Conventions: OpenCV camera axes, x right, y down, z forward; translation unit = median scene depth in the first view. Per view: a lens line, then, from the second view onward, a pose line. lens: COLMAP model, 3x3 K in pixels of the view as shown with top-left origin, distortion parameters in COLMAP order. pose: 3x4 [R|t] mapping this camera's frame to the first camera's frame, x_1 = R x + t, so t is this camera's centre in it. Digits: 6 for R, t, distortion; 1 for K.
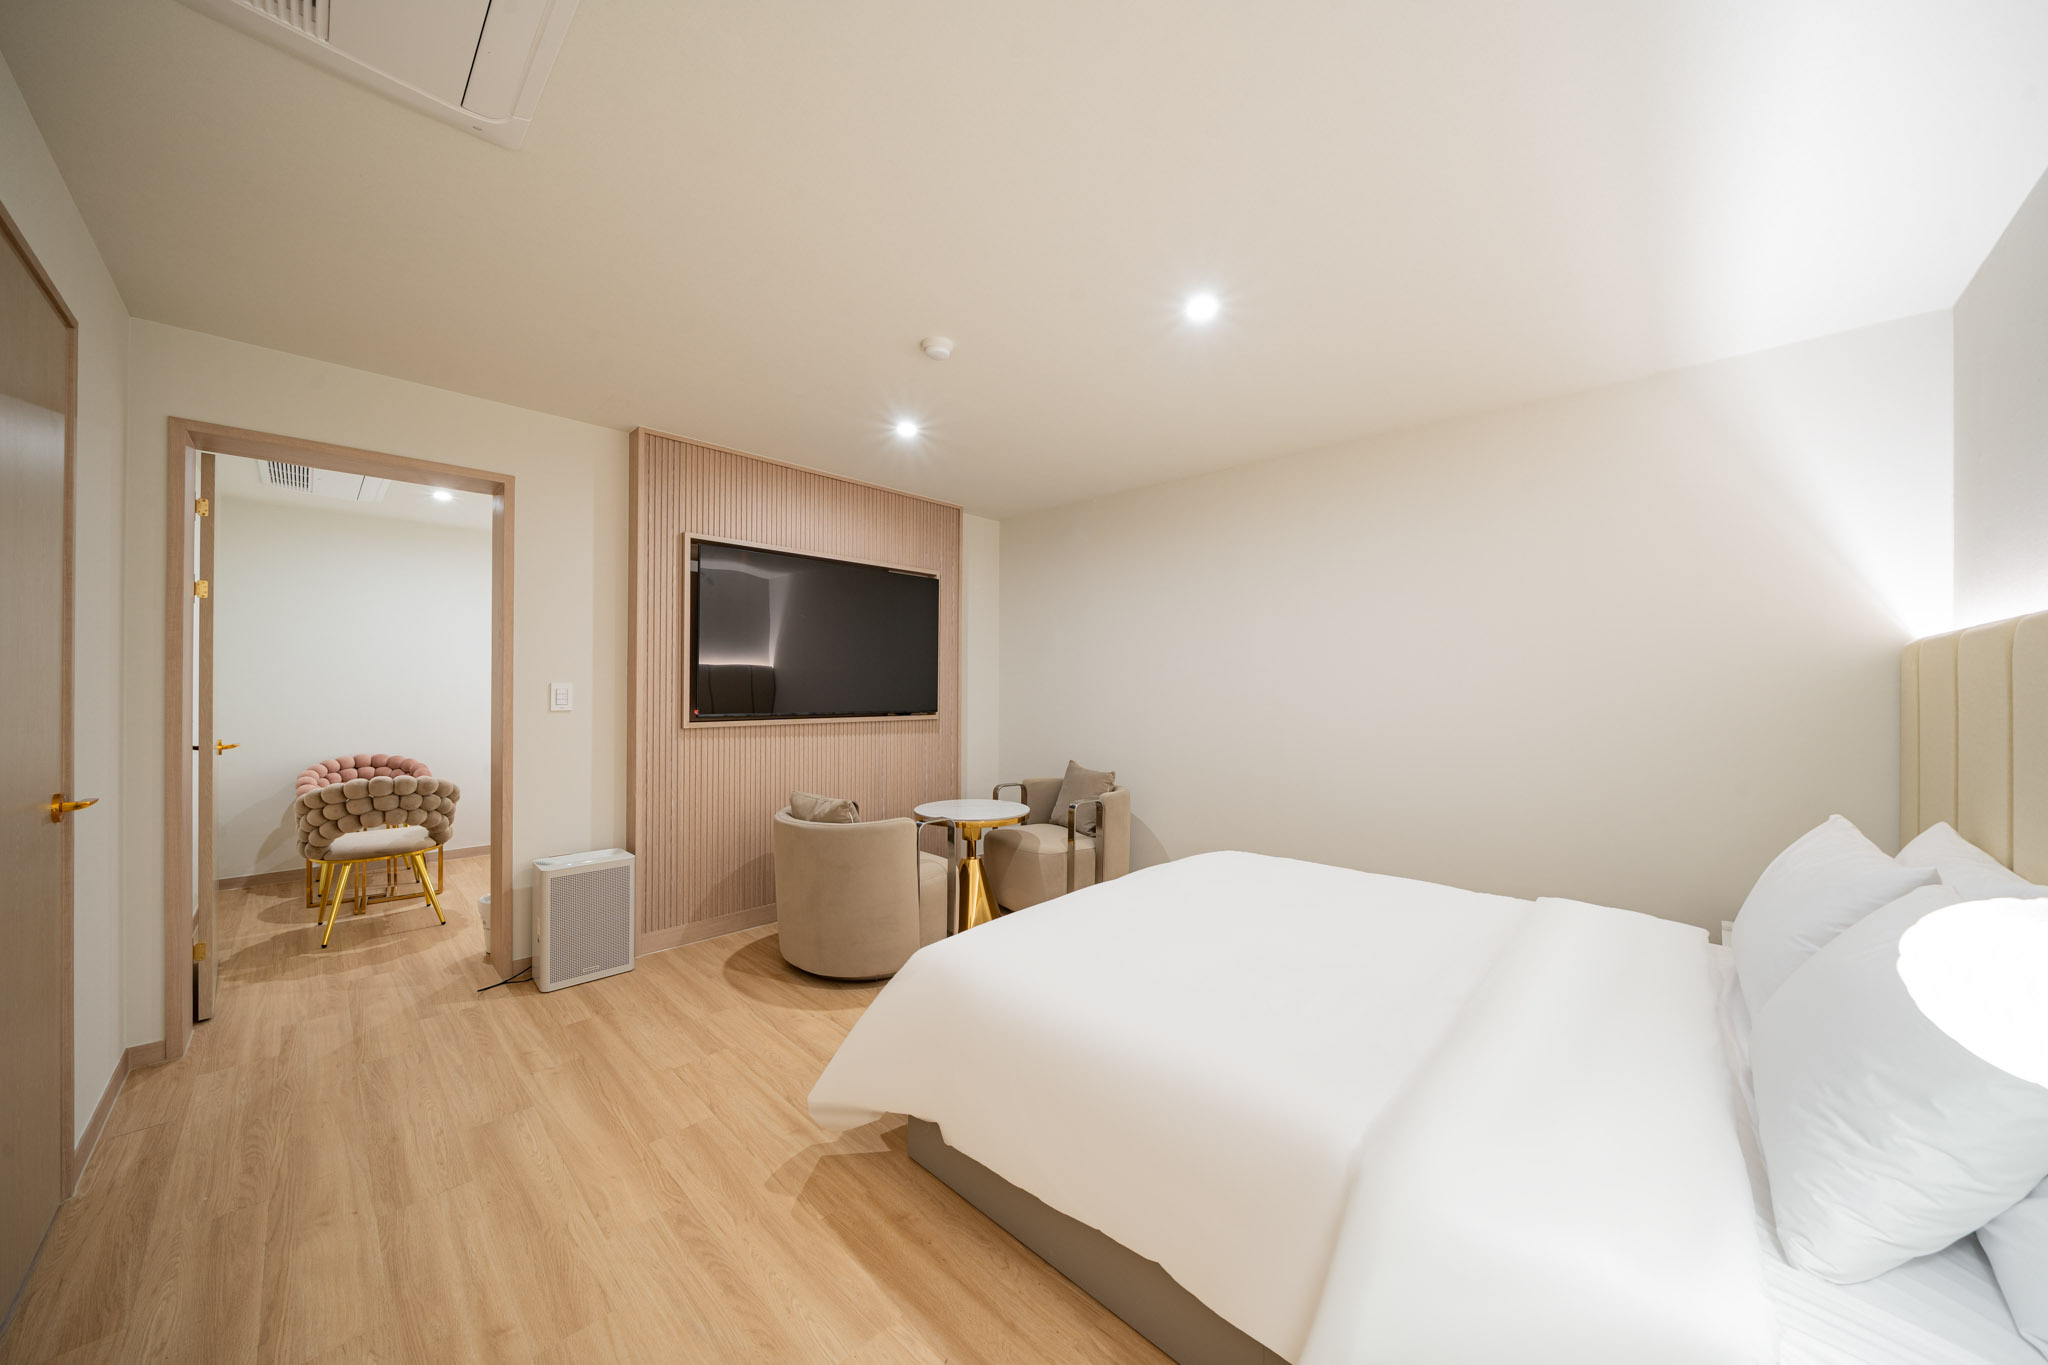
lens RADIAL K [[694.9, 0, 1024.0], [0, 694.9, 682.5], [0, 0, 1]] dist [0.000670, -0.000013]
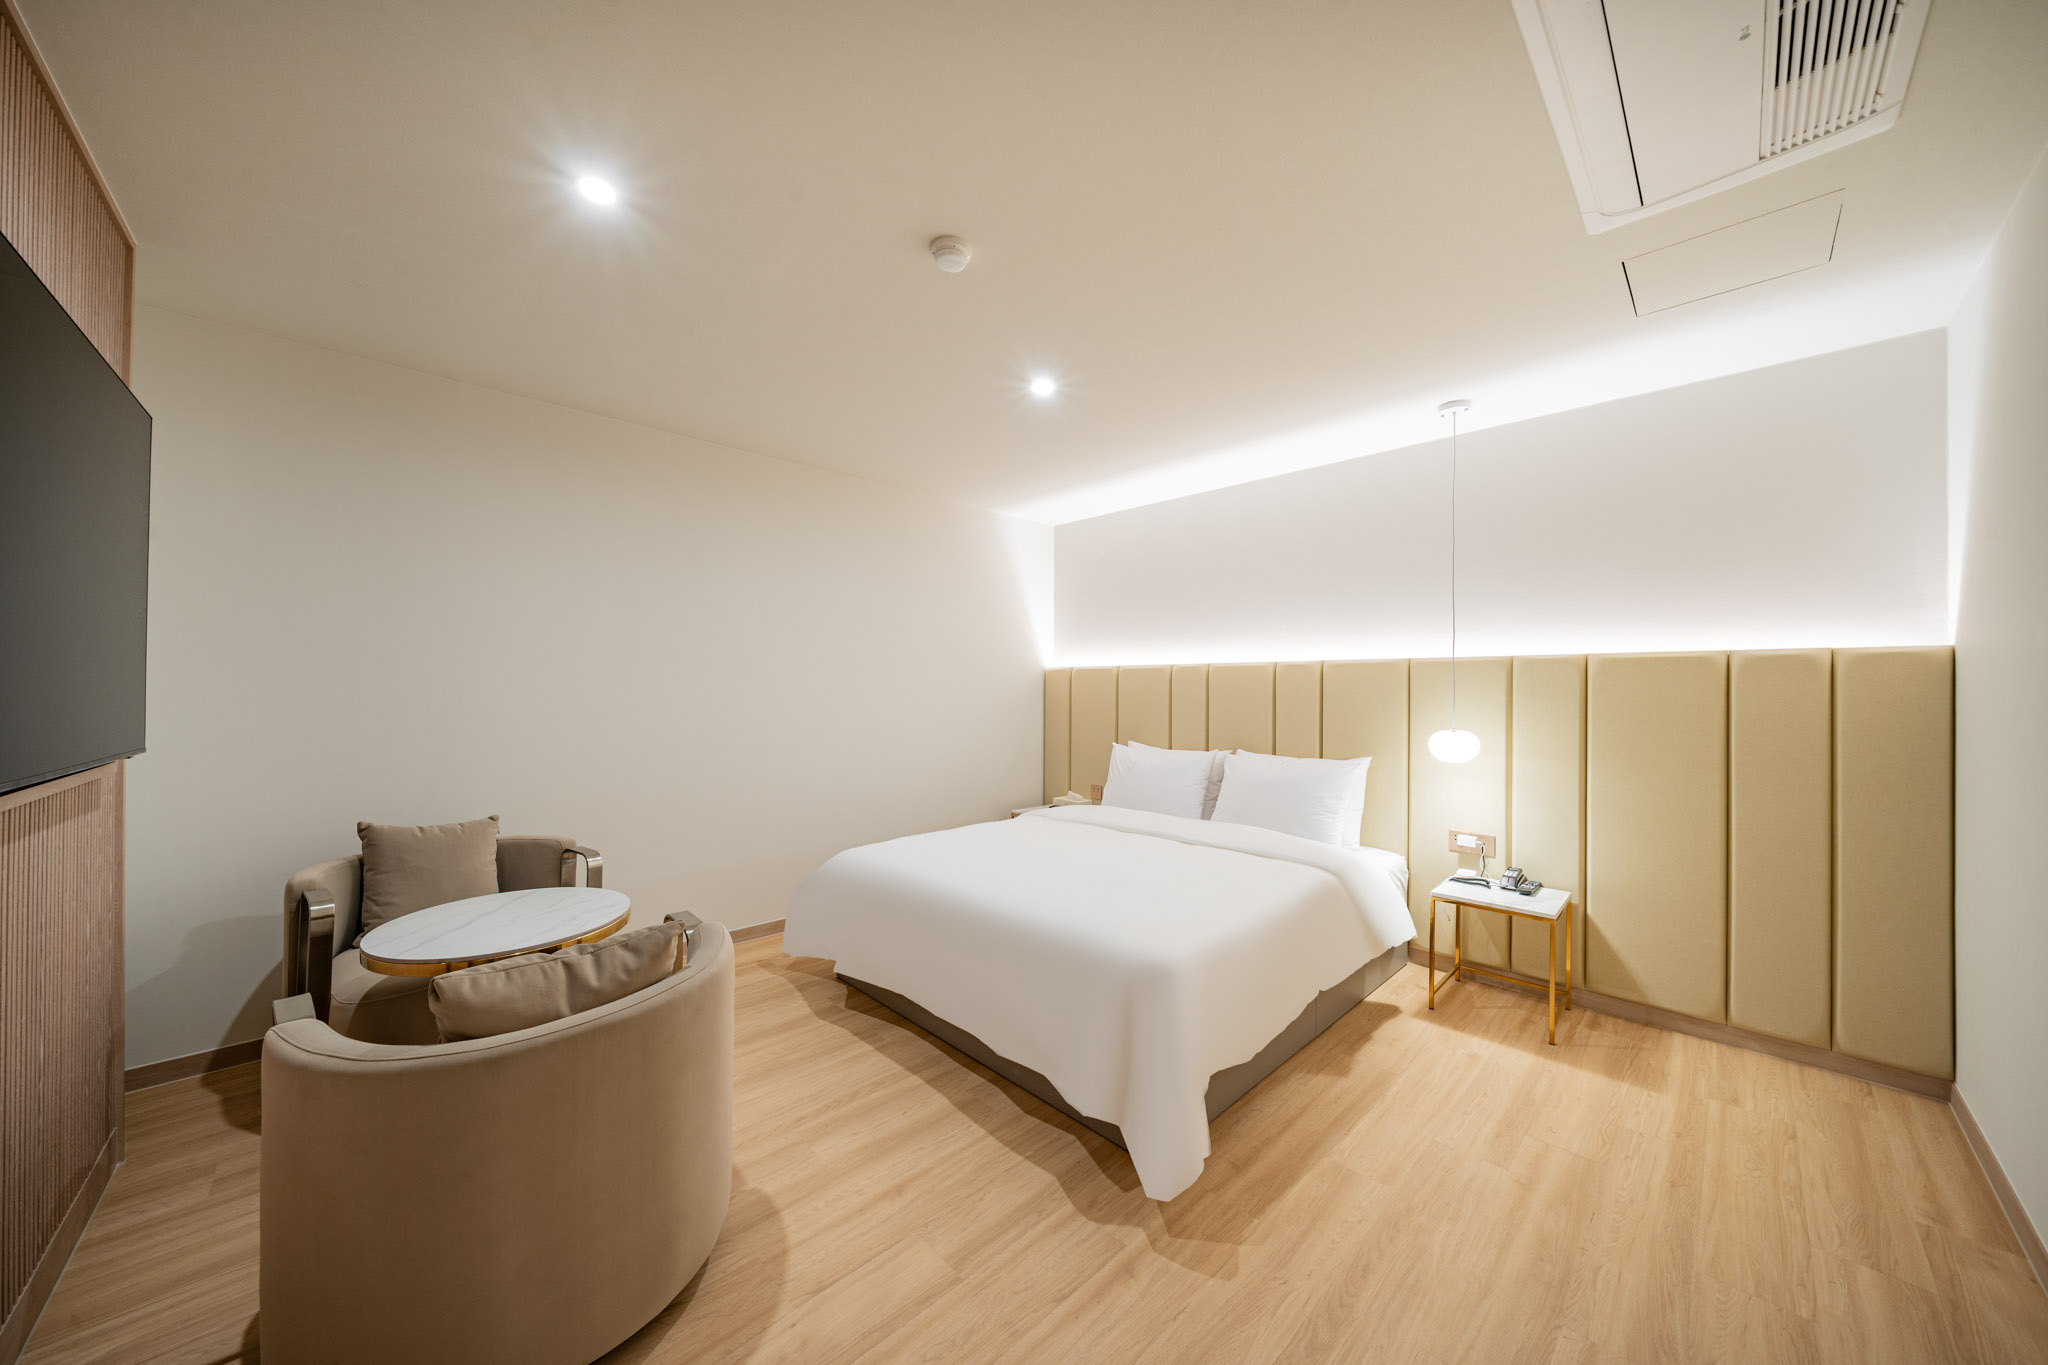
lens RADIAL K [[694.9, 0, 1024.0], [0, 694.9, 682.5], [0, 0, 1]] dist [0.000670, -0.000013]
pose [[0.031364, 0.013659, 0.999415, -1.347179], [-0.016649, 0.999775, -0.013142, 0.011273], [-0.999369, -0.016227, 0.031585, 1.346358]]
